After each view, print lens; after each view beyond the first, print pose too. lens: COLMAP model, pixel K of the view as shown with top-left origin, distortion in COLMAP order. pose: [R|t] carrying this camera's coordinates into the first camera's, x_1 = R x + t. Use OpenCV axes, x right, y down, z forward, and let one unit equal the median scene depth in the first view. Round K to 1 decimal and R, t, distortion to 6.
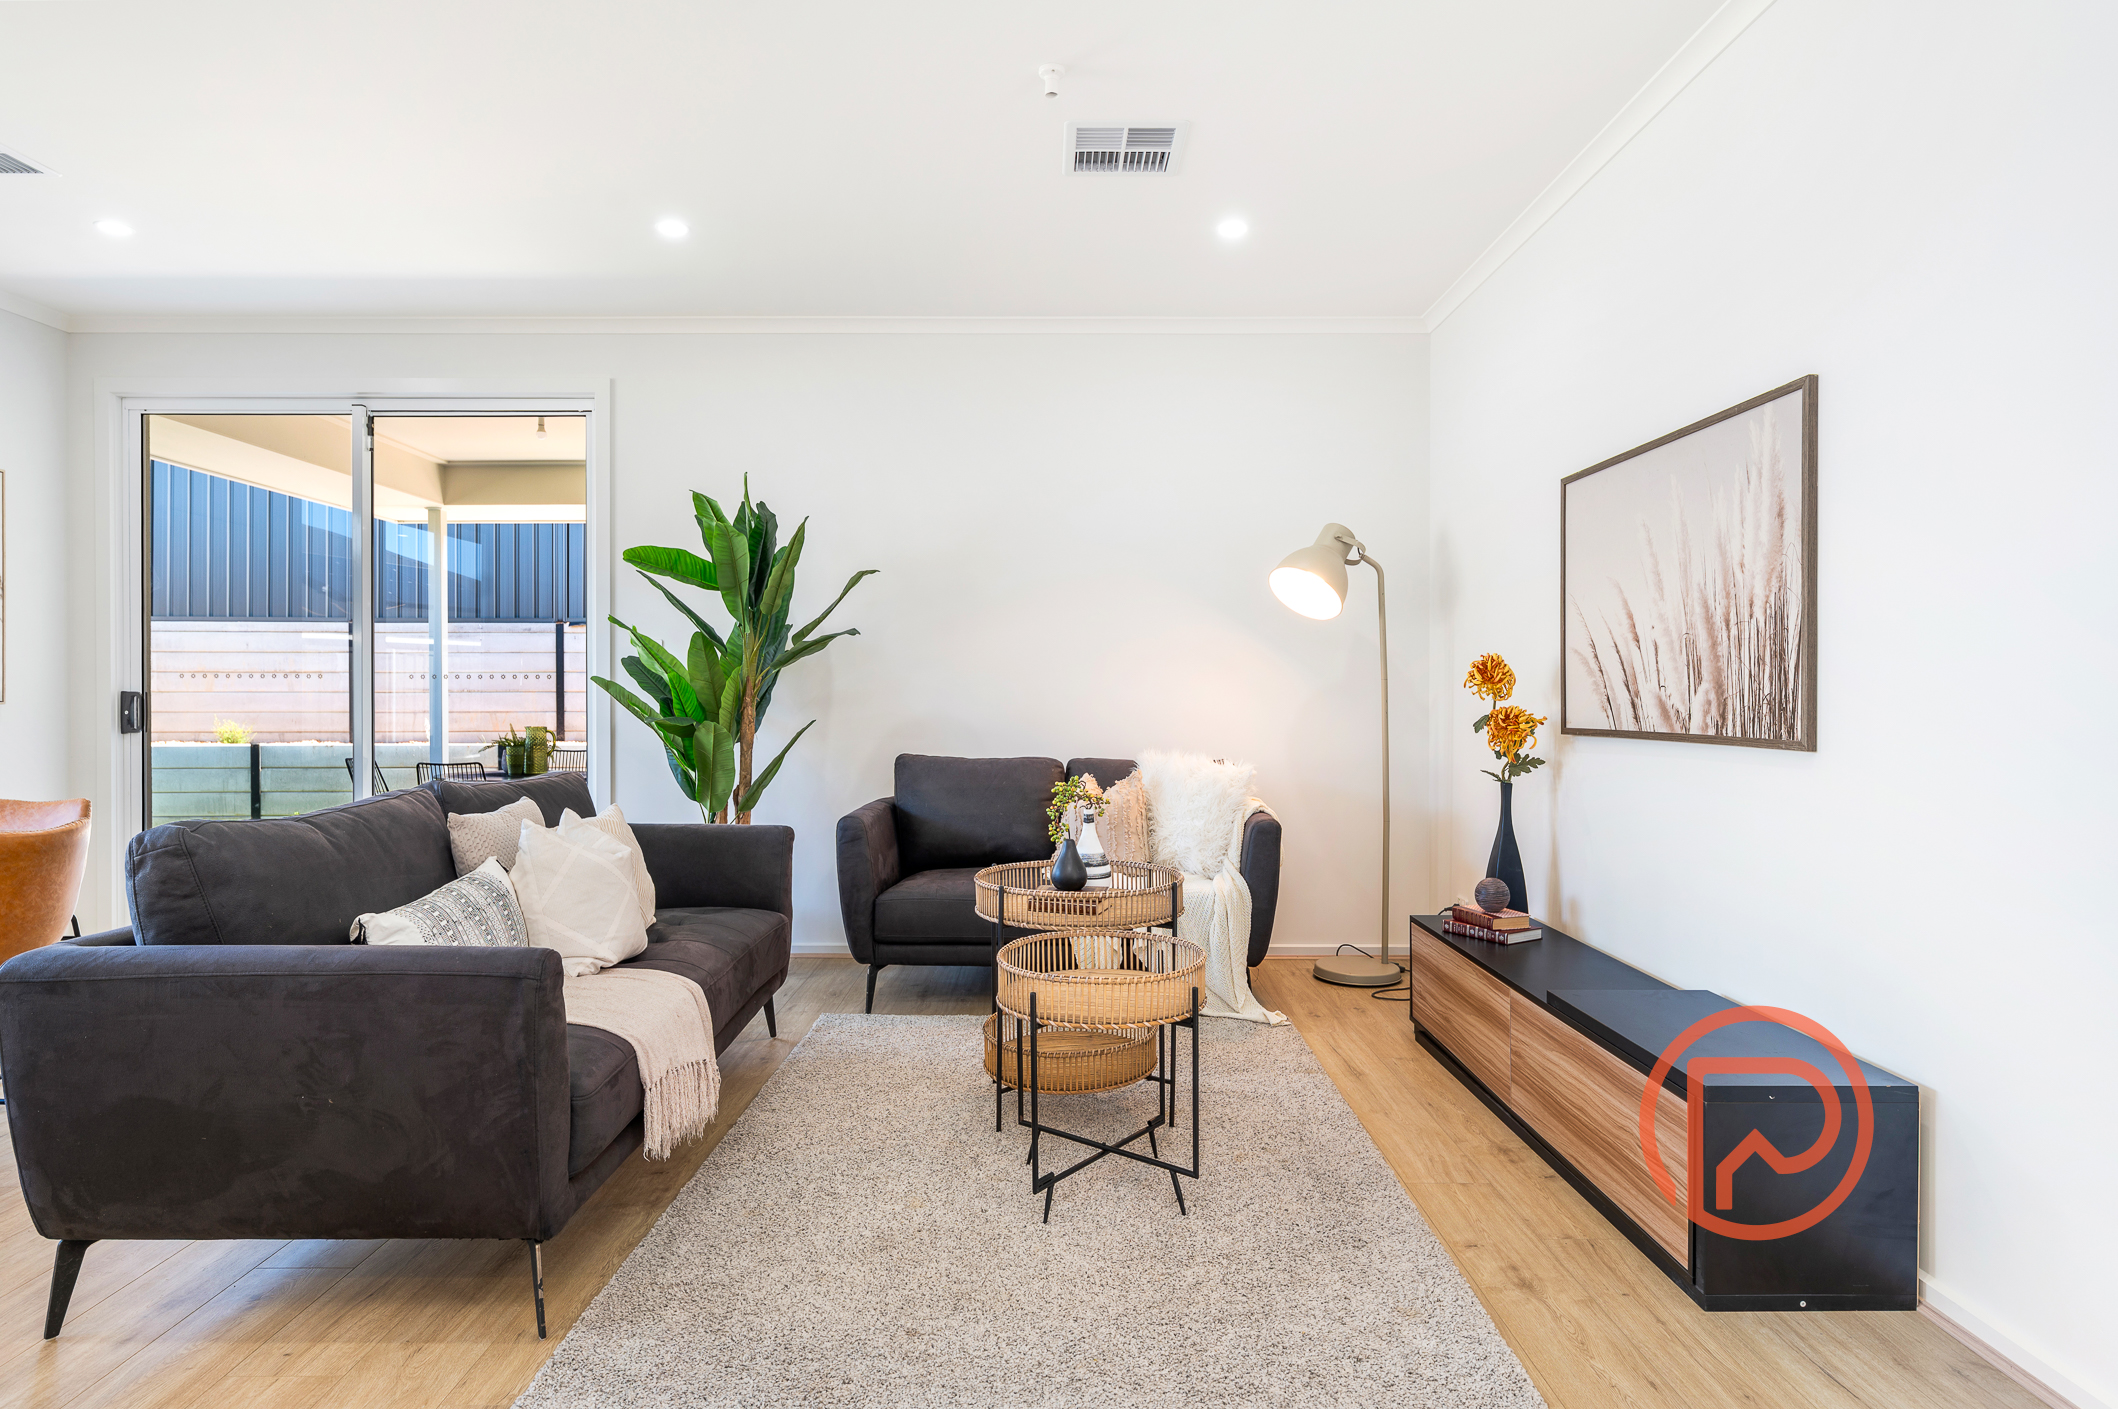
lens RADIAL K [[1164.6, 0, 1059.0], [0, 1164.6, 704.5], [0, 0, 1]] dist [-0.004535, -0.000986]
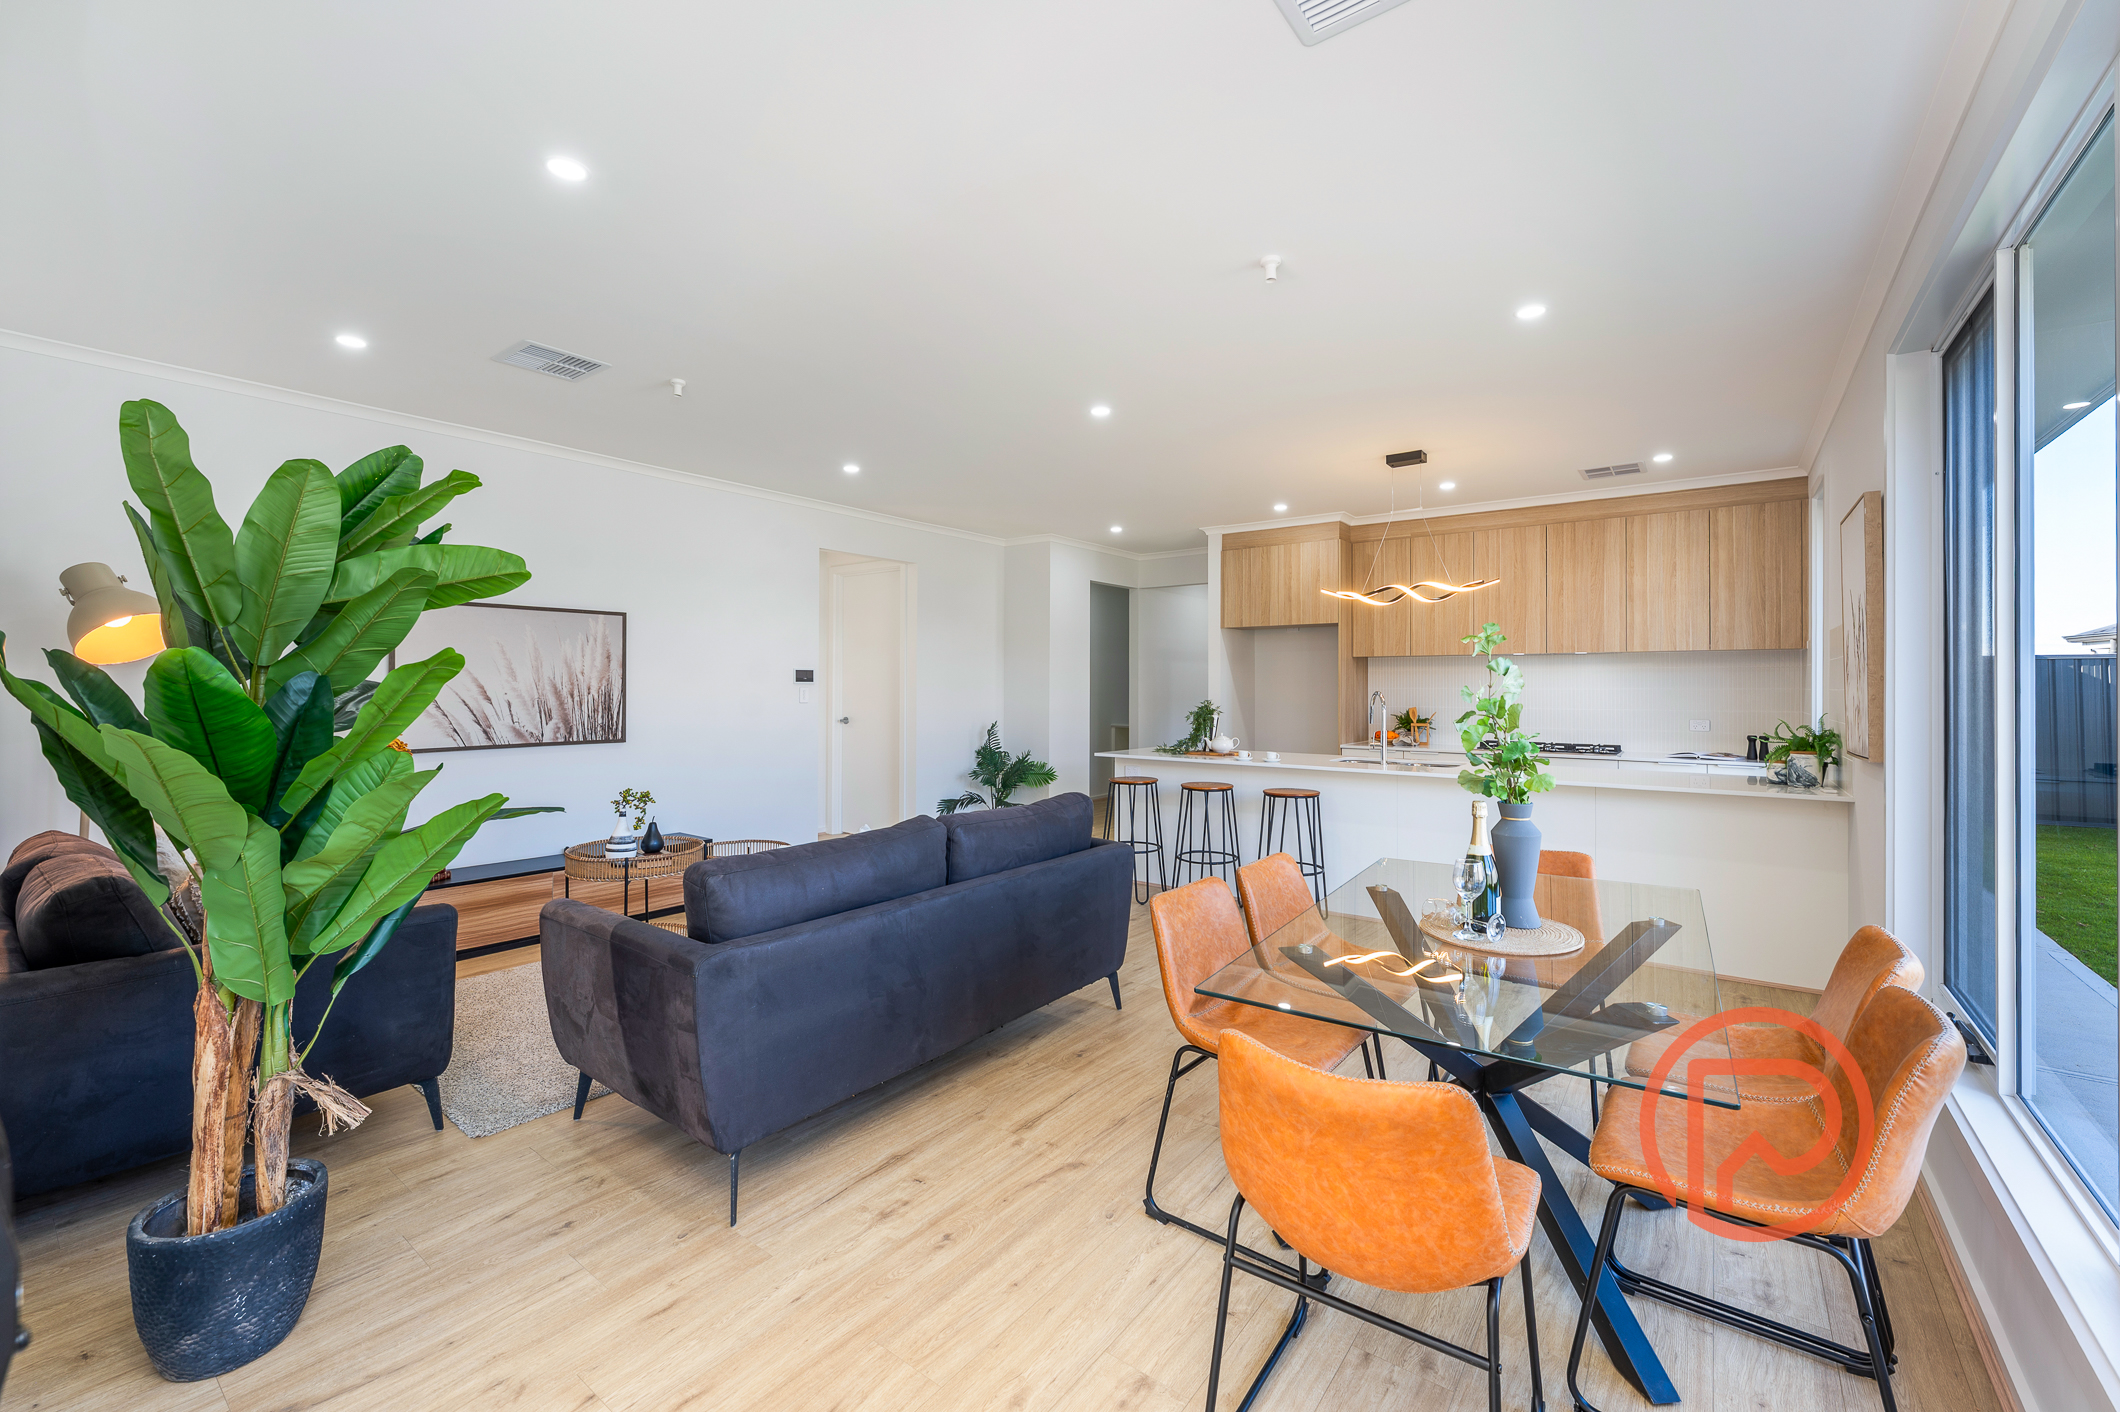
lens RADIAL K [[871.0, 0, 1073.7], [0, 871.0, 685.3], [0, 0, 1]] dist [-0.001475, -0.000085]
pose [[-0.805640, -0.000542, 0.592406, -1.263440], [0.000679, 0.999998, 0.001838, -0.085896], [-0.592406, 0.001884, -0.805638, 1.704228]]
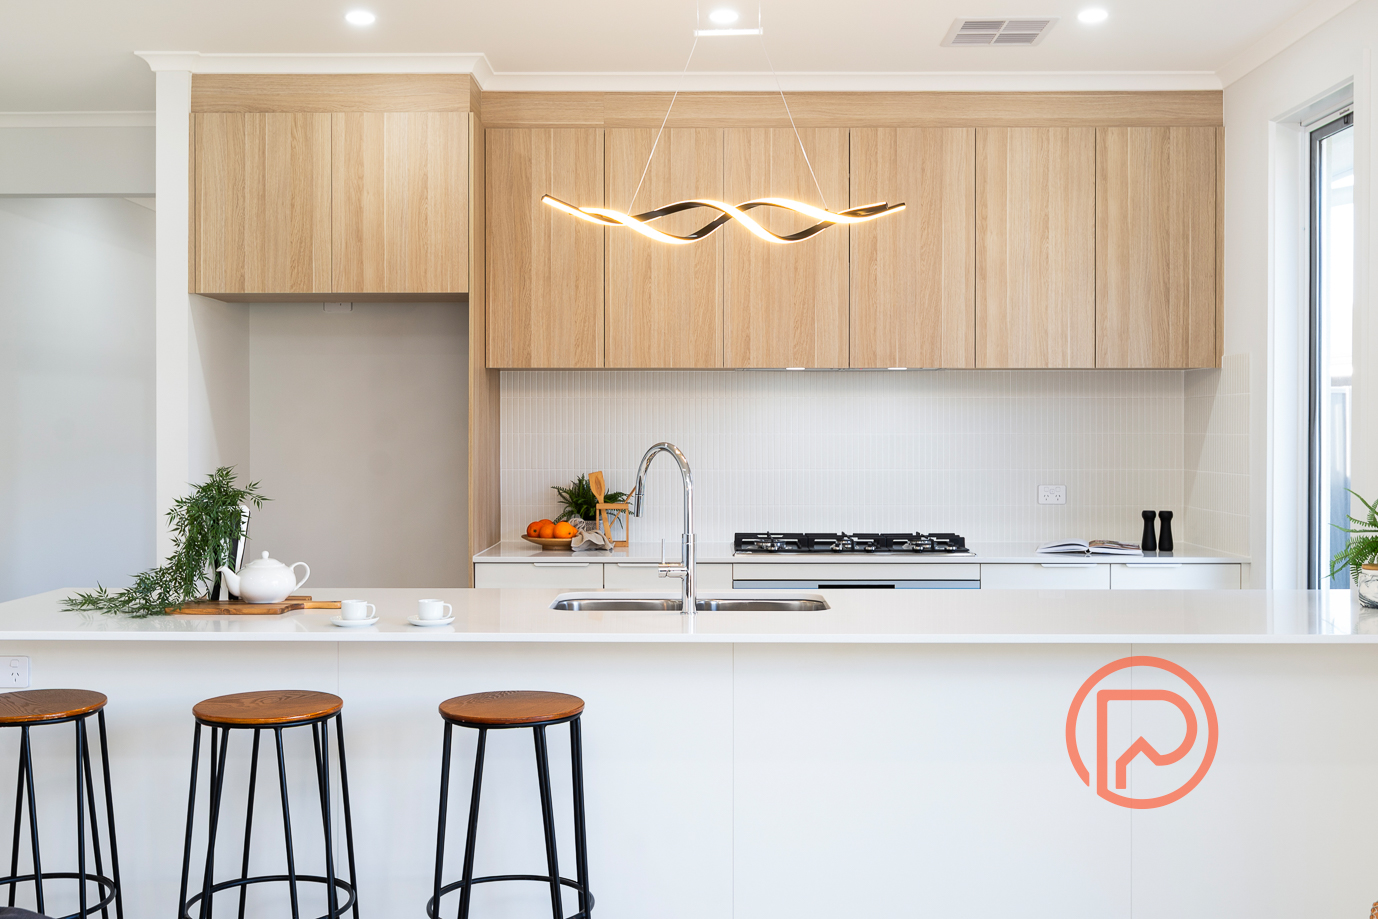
lens RADIAL K [[1362.9, 0, 683.5], [0, 1362.9, 433.3], [0, 0, 1]] dist [-0.010112, 0.010836]
pose [[-0.999989, -0.000597, 0.004646, -0.733148], [-0.000558, 0.999965, 0.008310, -0.088384], [-0.004651, 0.008307, -0.999955, 1.103888]]
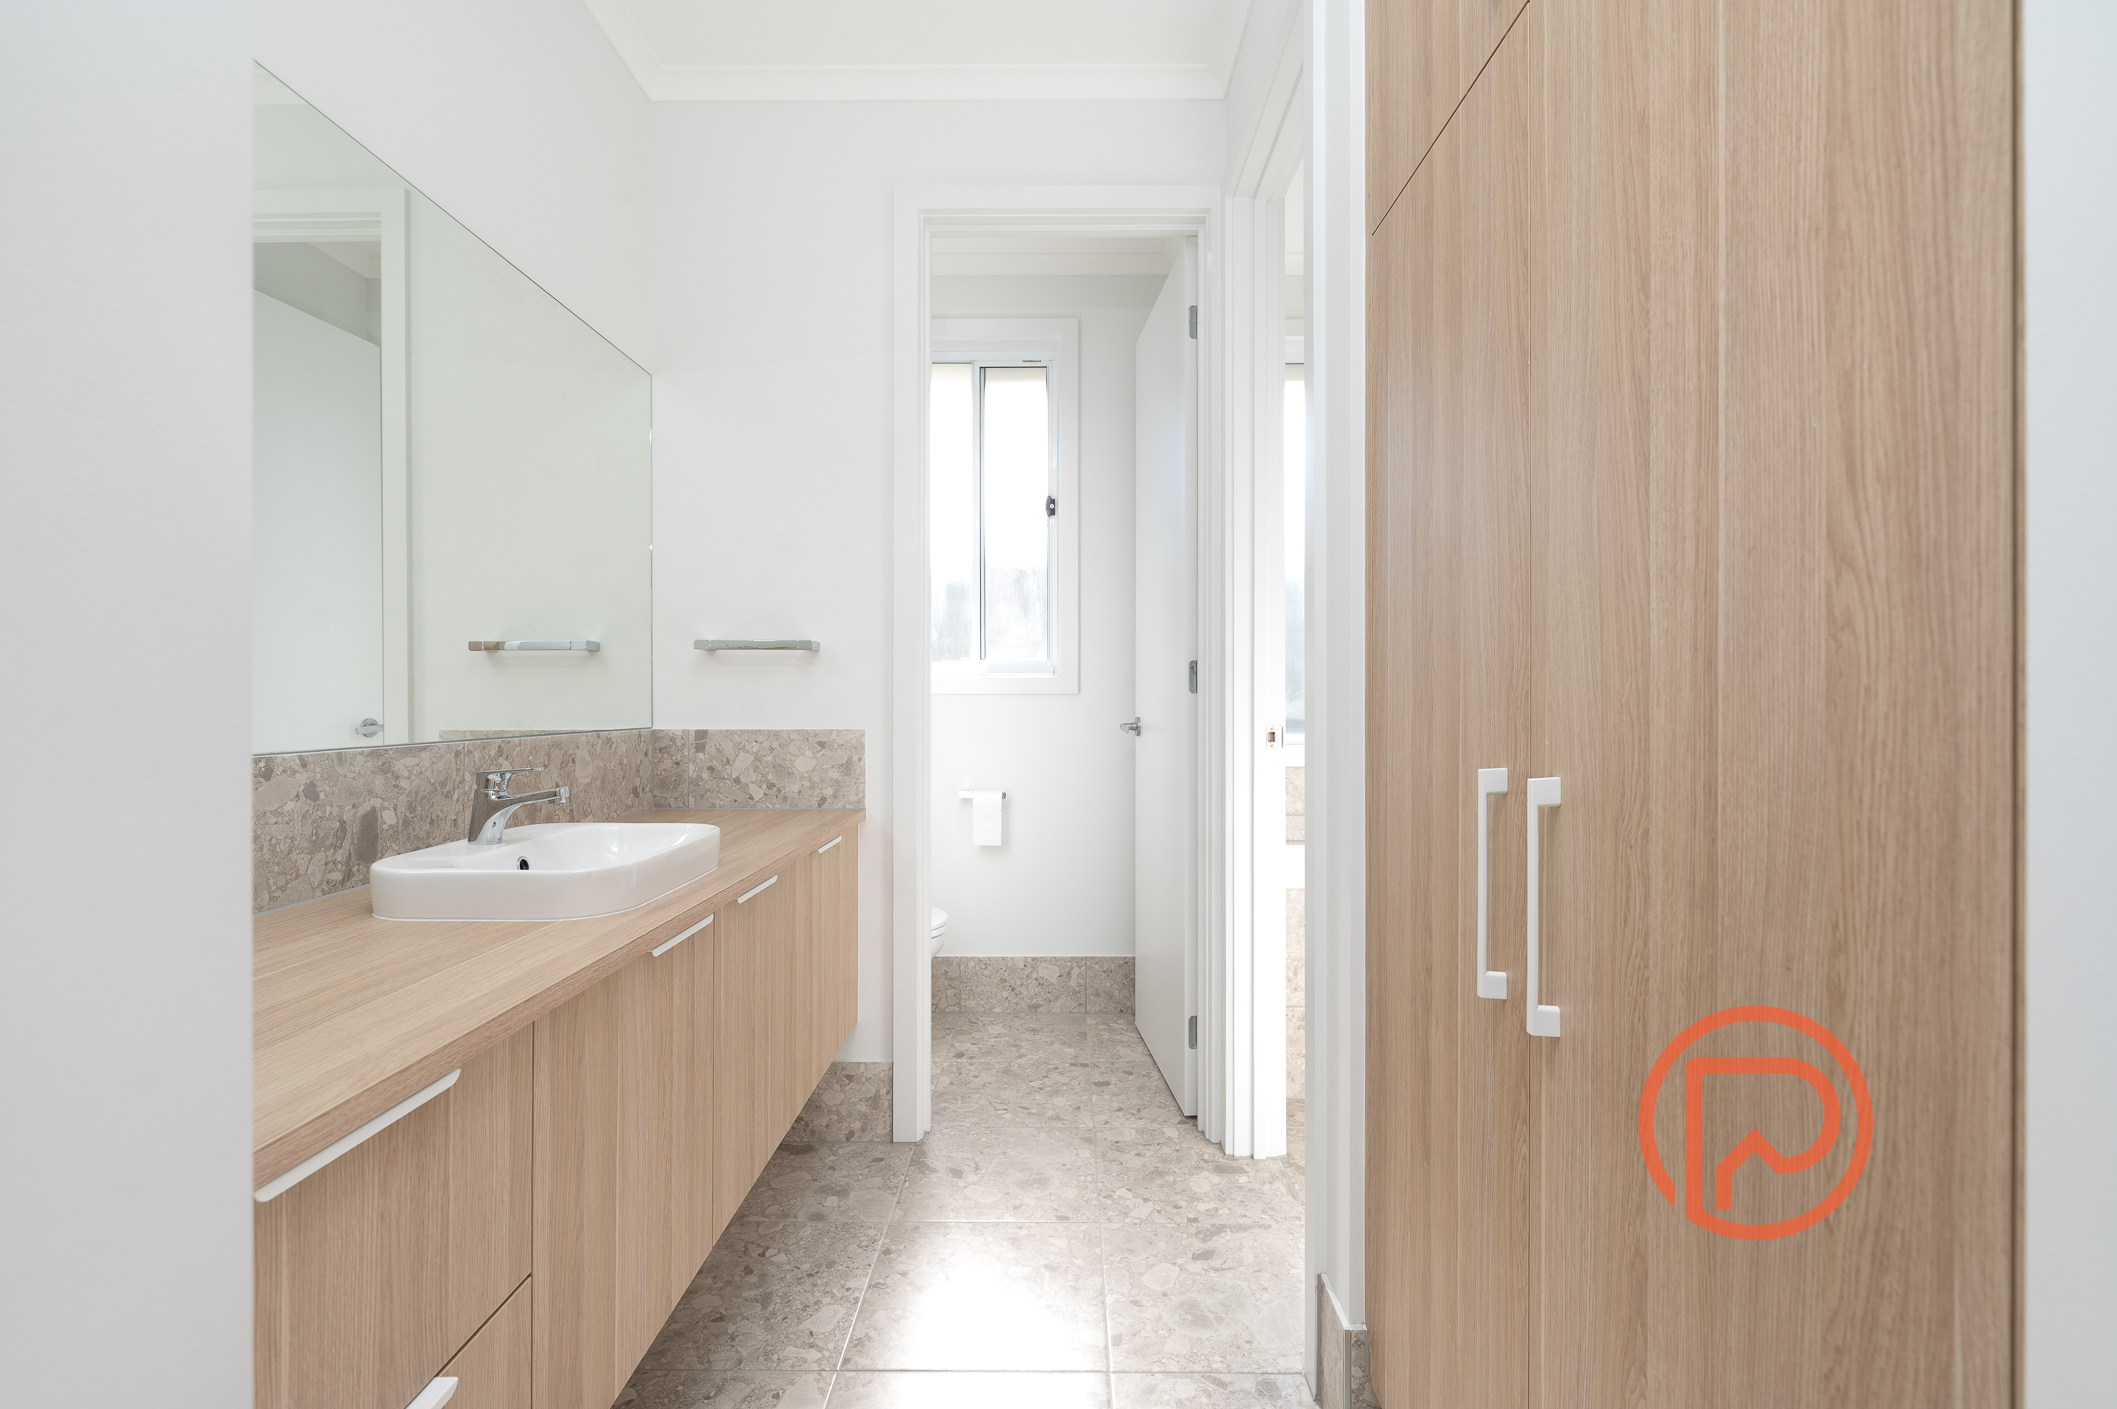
lens RADIAL K [[953.8, 0, 1058.5], [0, 953.8, 704.5], [0, 0, 1]] dist [0.000716, 0.000171]
pose [[0.003026, -0.002526, 0.999992, -0.430078], [0.006935, 0.999973, 0.002505, -0.410271], [-0.999971, 0.006928, 0.003043, -0.416125]]
